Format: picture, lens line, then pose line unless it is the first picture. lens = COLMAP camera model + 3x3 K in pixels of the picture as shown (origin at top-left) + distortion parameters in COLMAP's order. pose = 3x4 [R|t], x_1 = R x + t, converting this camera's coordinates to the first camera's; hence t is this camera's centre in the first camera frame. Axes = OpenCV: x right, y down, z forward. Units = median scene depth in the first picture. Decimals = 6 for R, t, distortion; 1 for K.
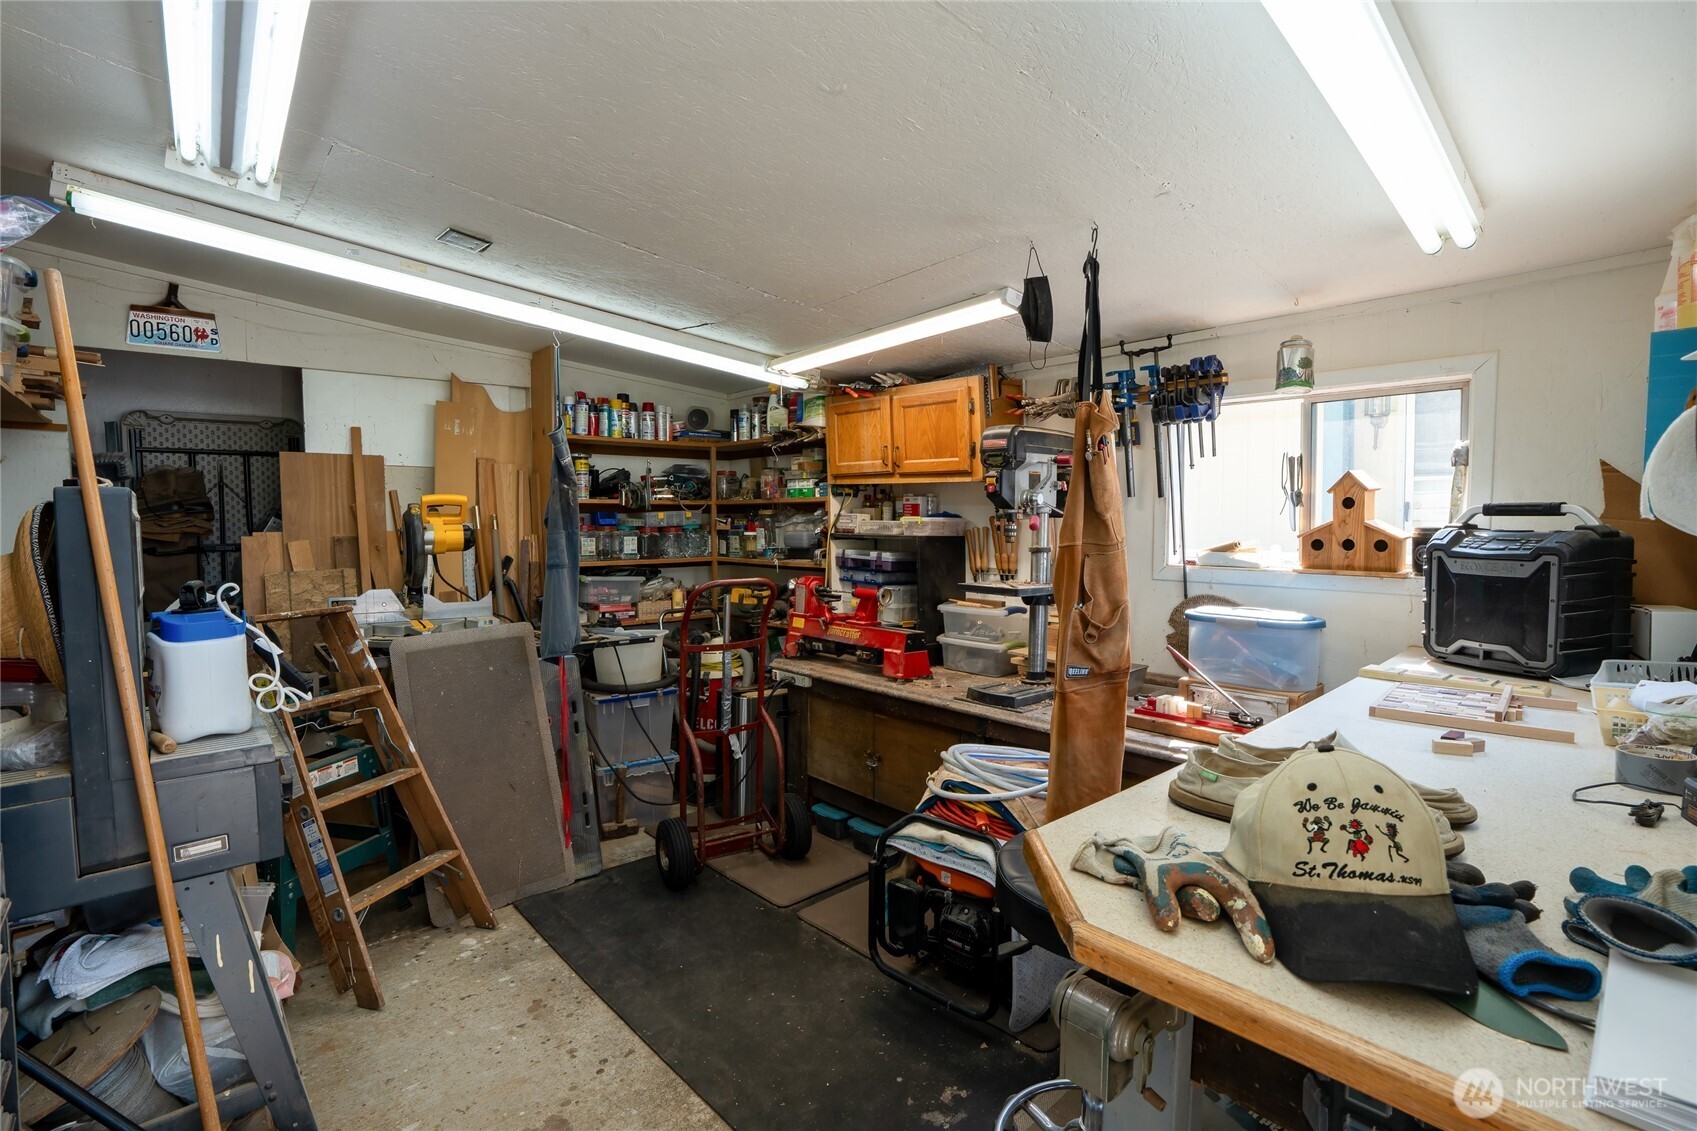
lens RADIAL K [[791.3, 0, 848.5], [0, 791.3, 565.5], [0, 0, 1]] dist [-0.049694, 0.014874]
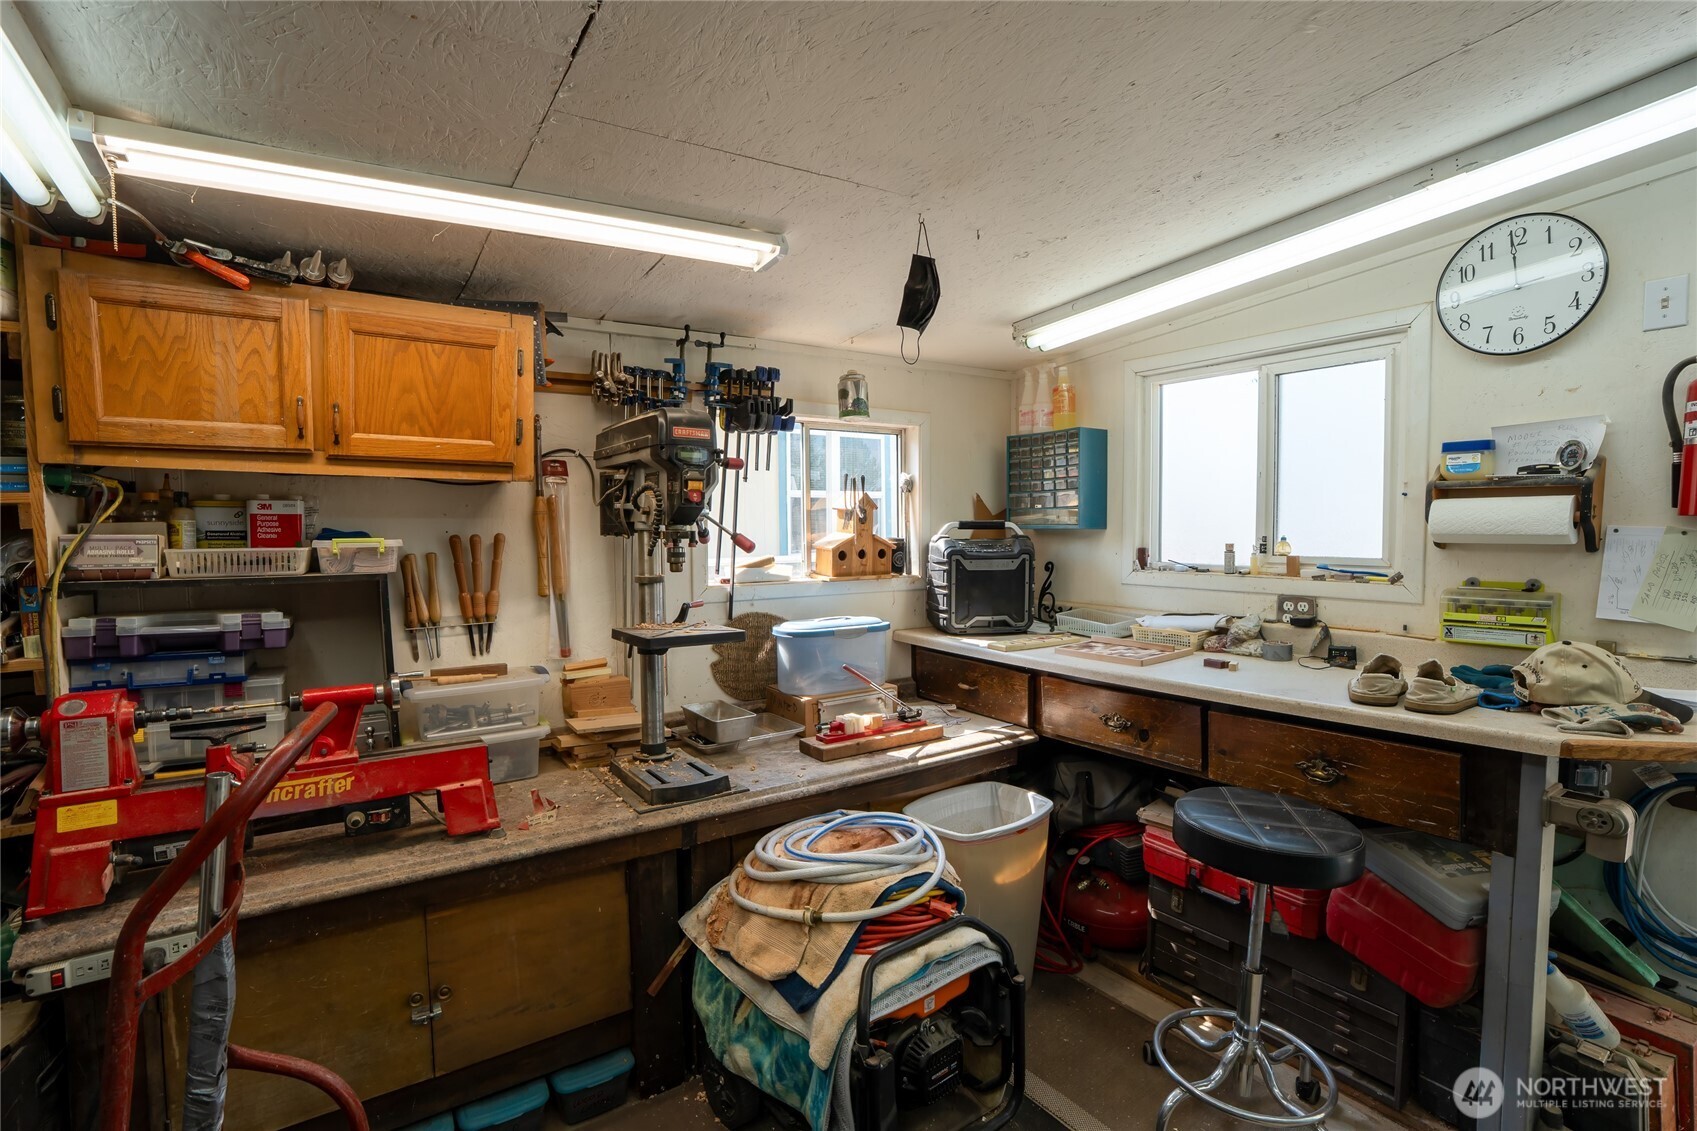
lens RADIAL K [[791.3, 0, 848.5], [0, 791.3, 565.5], [0, 0, 1]] dist [-0.049694, 0.014874]
pose [[0.138995, -0.051219, 0.988968, -0.503411], [0.066520, 0.996889, 0.042280, -0.055891], [-0.988056, 0.059909, 0.141969, 0.765350]]
